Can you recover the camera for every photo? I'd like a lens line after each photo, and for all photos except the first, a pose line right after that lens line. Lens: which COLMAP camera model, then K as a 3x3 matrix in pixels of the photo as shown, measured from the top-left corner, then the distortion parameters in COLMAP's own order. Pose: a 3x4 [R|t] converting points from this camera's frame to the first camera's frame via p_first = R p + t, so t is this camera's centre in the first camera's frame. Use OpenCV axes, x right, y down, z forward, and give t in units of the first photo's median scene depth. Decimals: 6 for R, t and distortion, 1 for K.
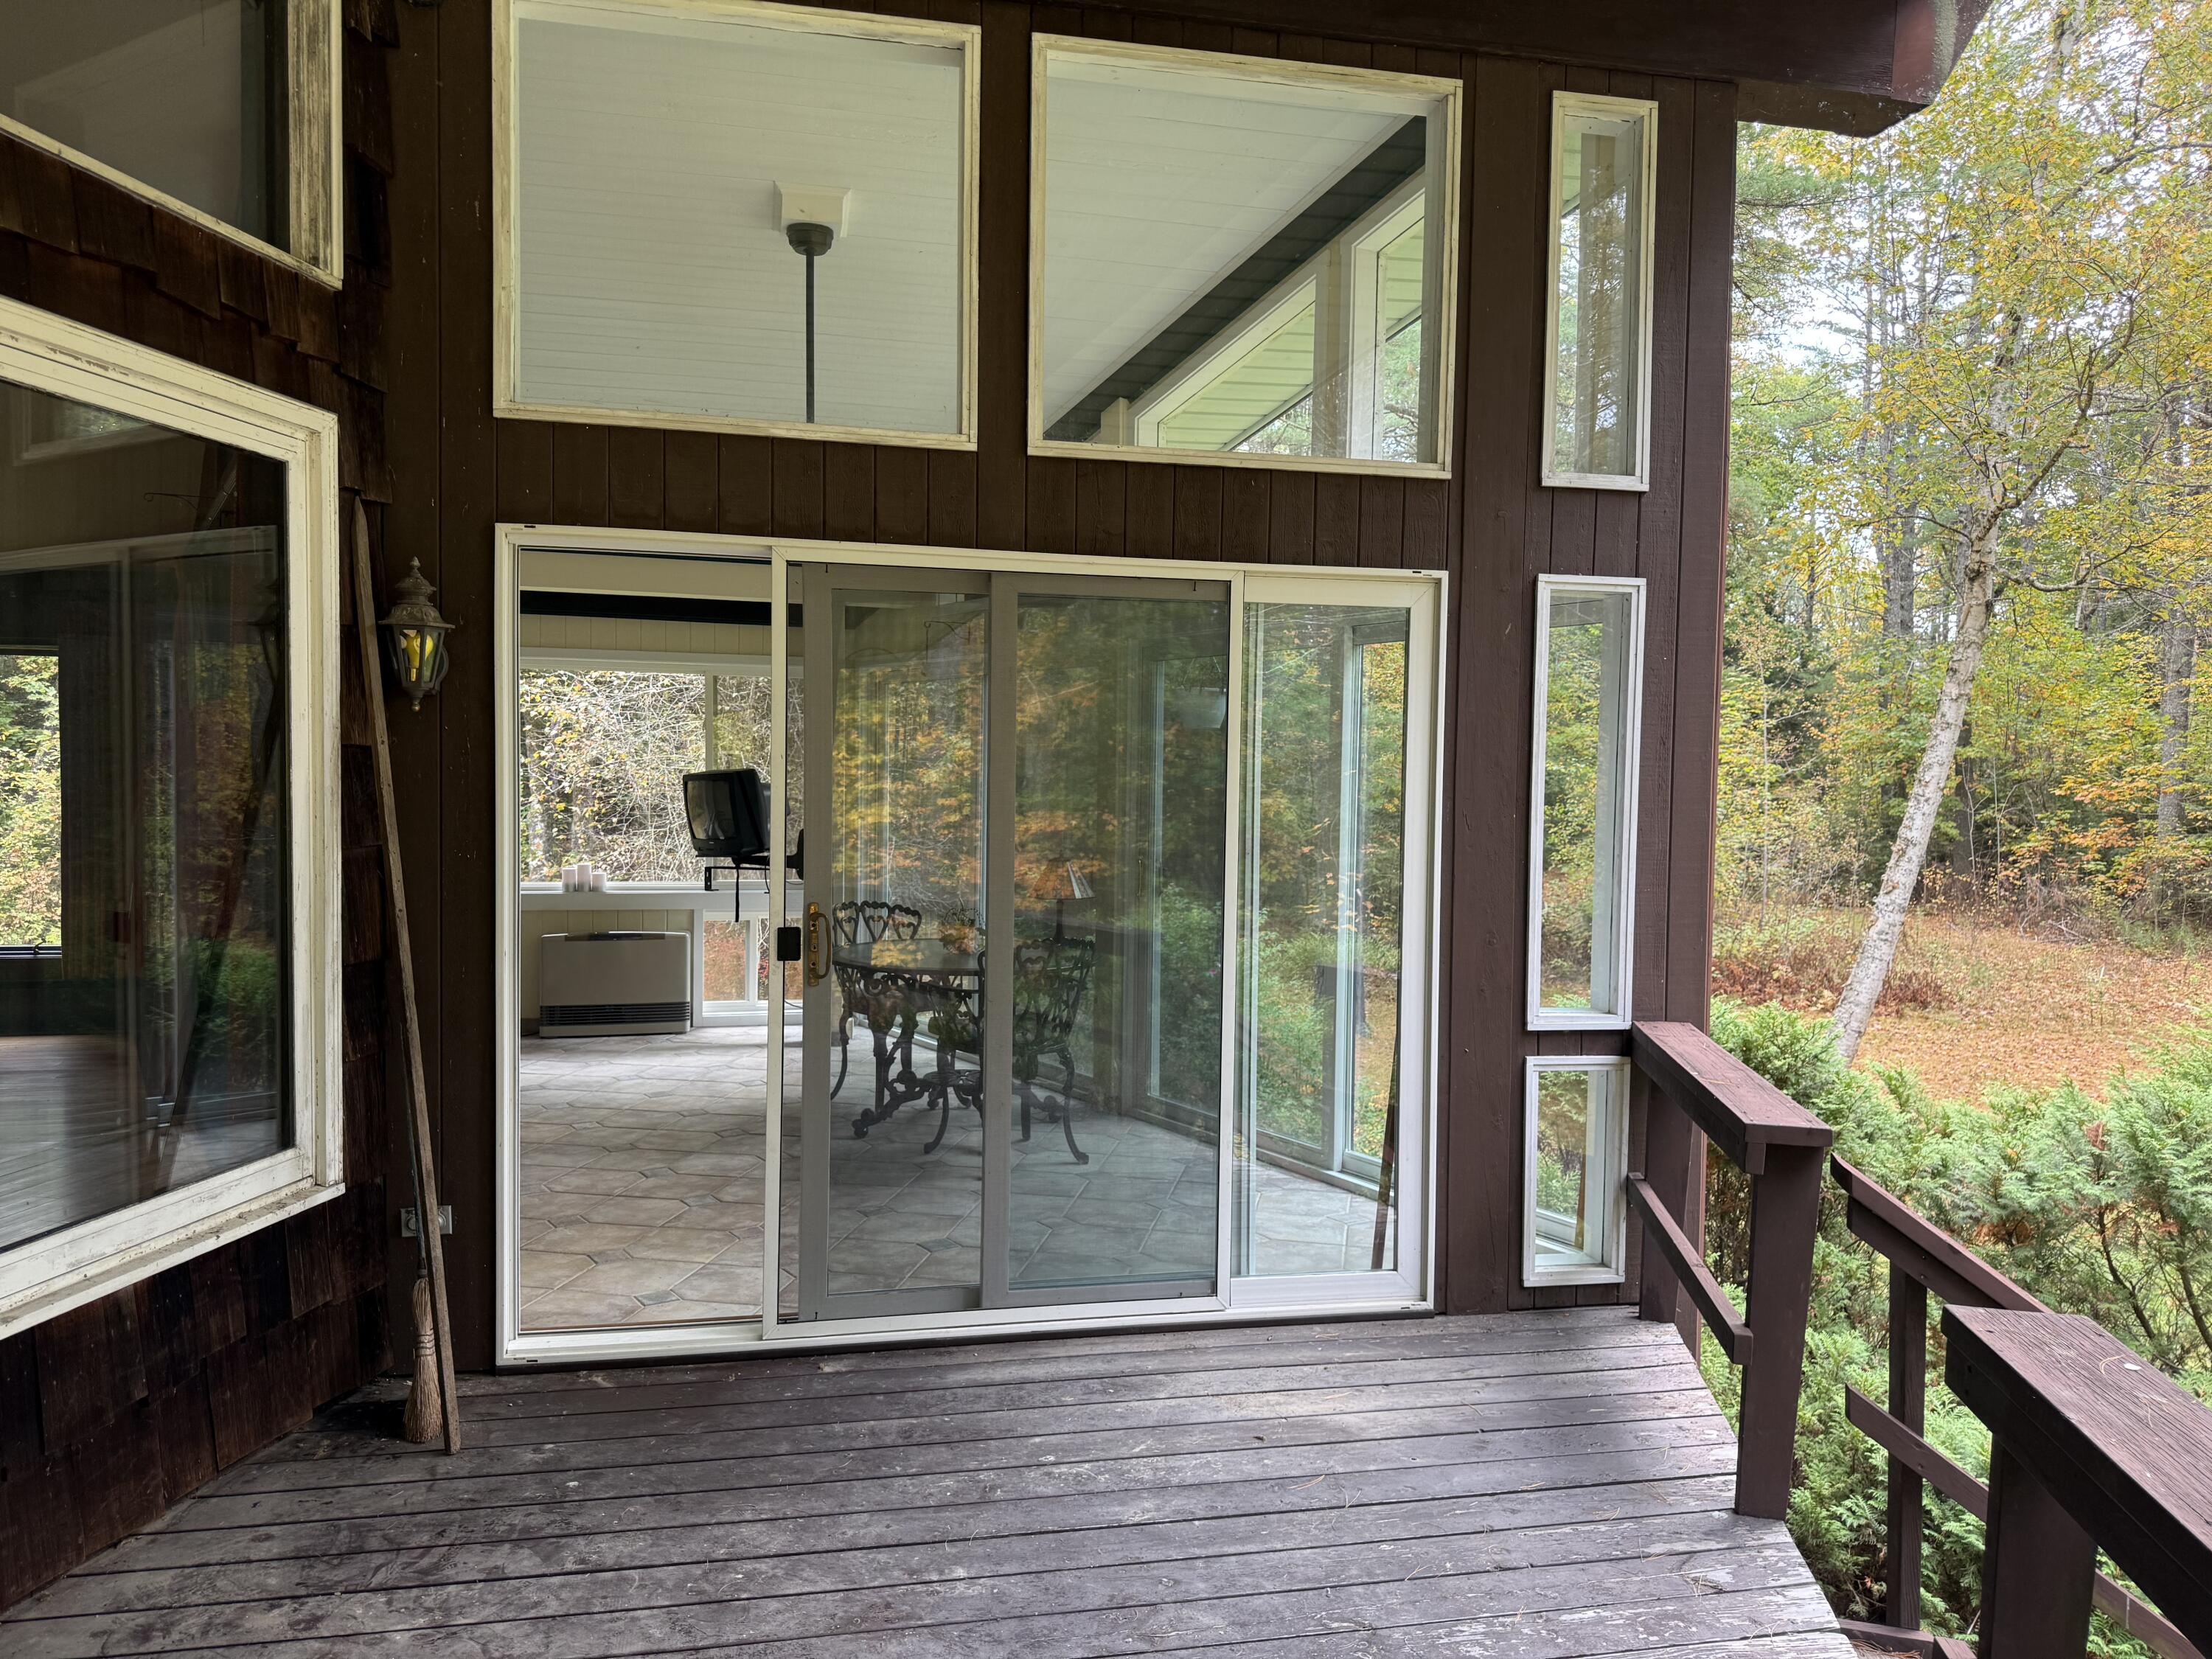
lens RADIAL K [[1550.0, 0, 1124.3], [0, 1550.0, 829.4], [0, 0, 1]] dist [0.027725, -0.006629]
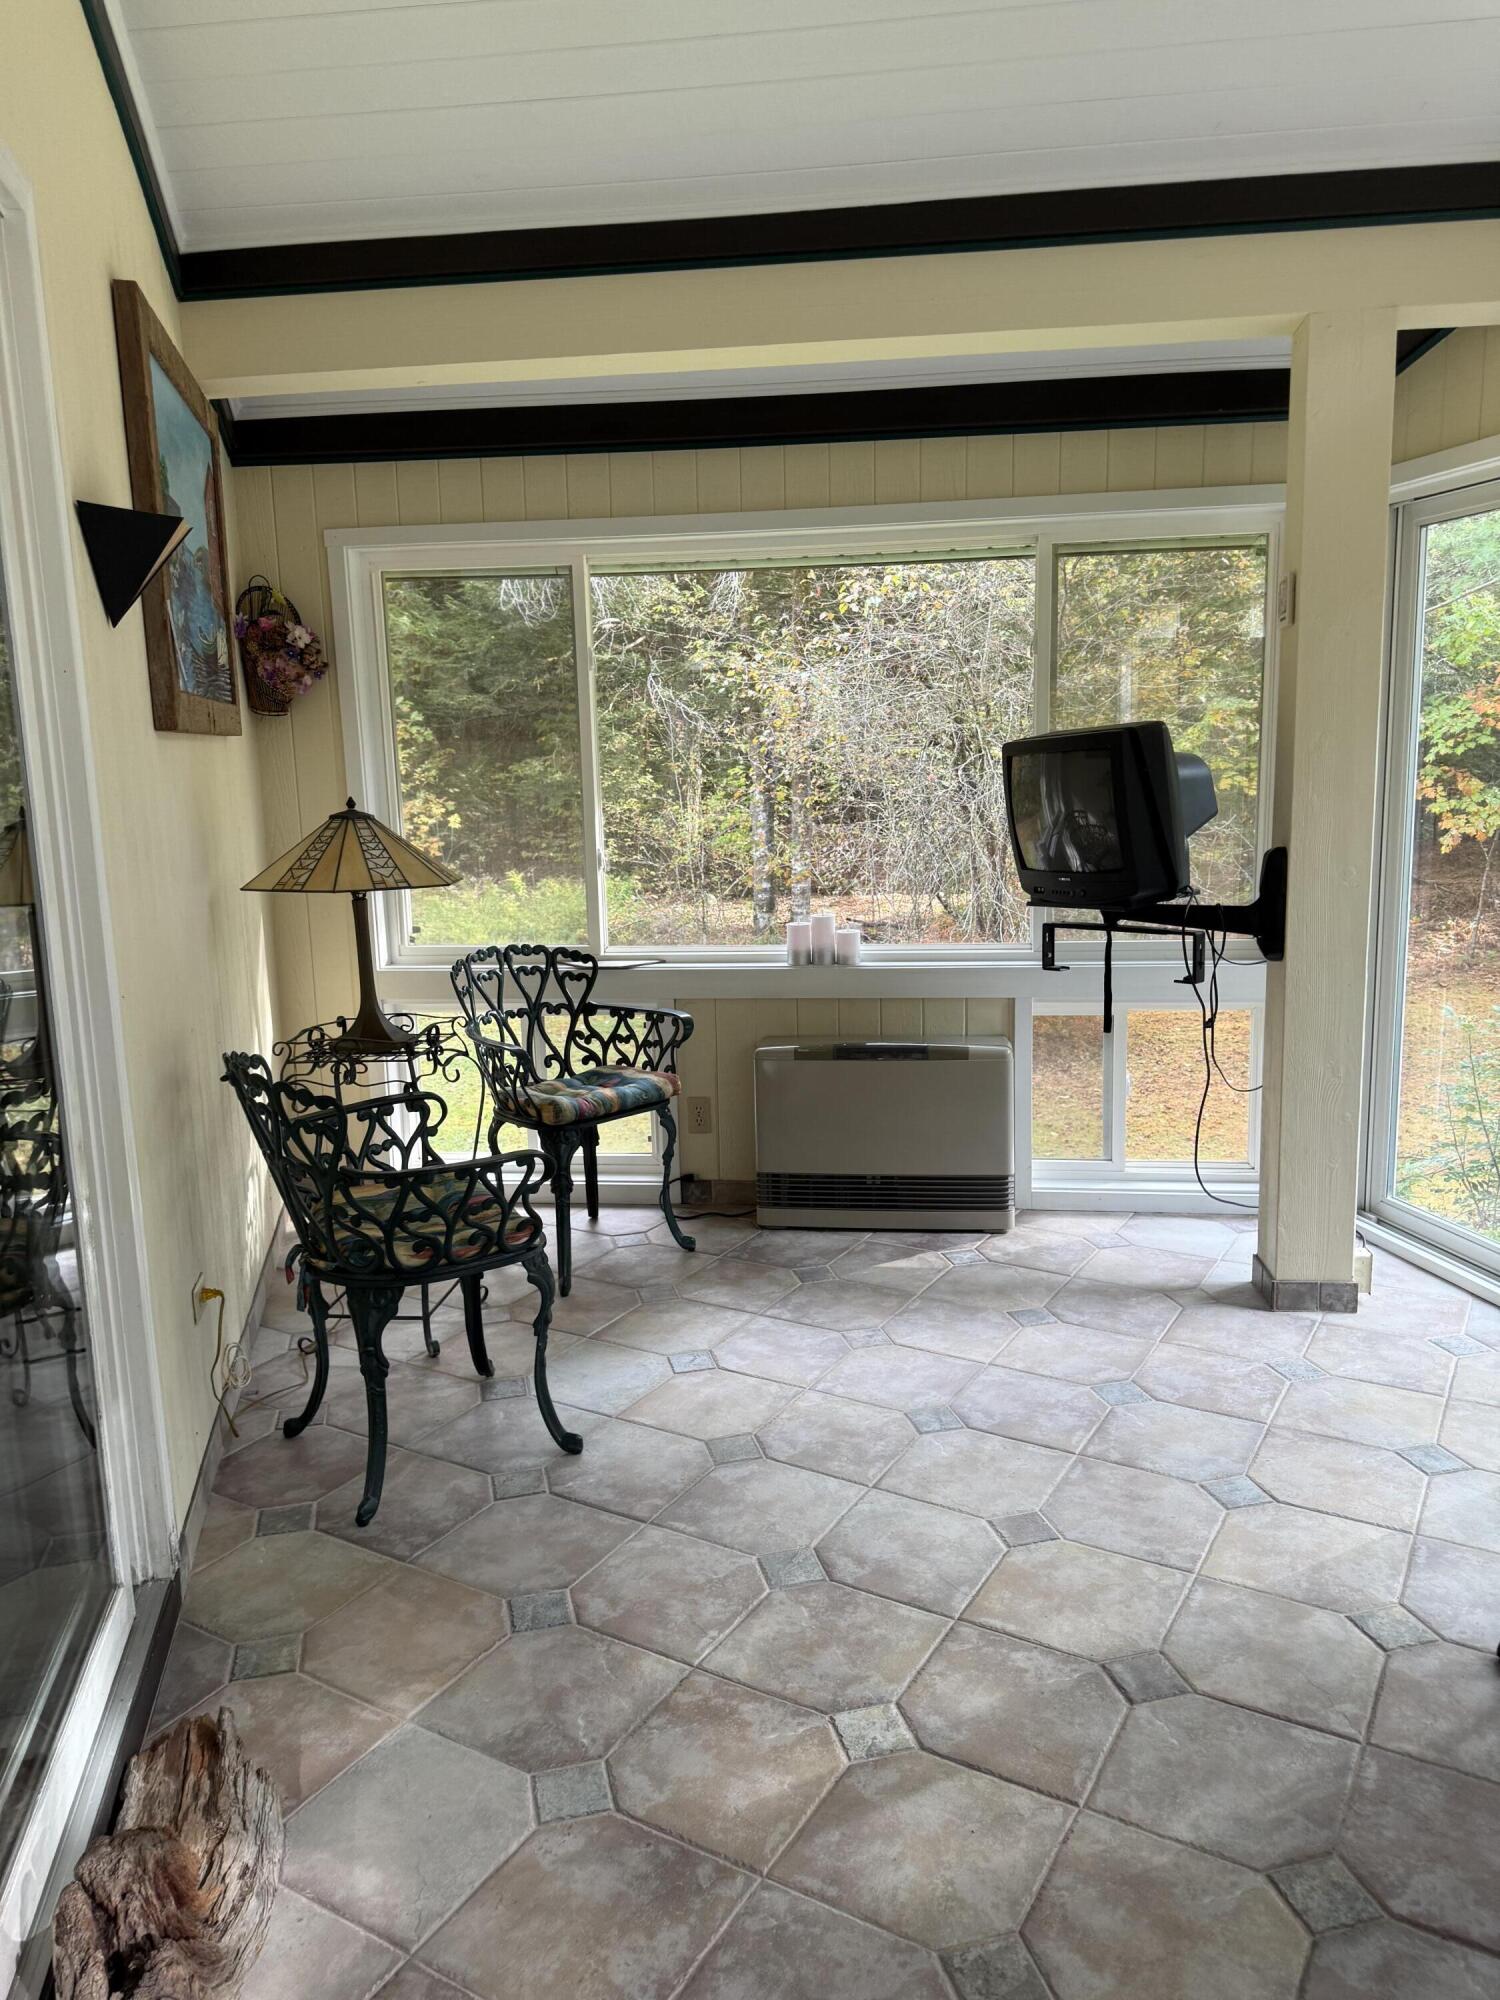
lens RADIAL K [[1401.4, 0, 756.6], [0, 1401.4, 1005.1], [0, 0, 1]] dist [0.027725, -0.006629]
pose [[0.933618, 0.021689, -0.357612, -0.189836], [0.029188, 0.990243, 0.136259, -0.015291], [0.357078, -0.137652, 0.923876, 0.525149]]
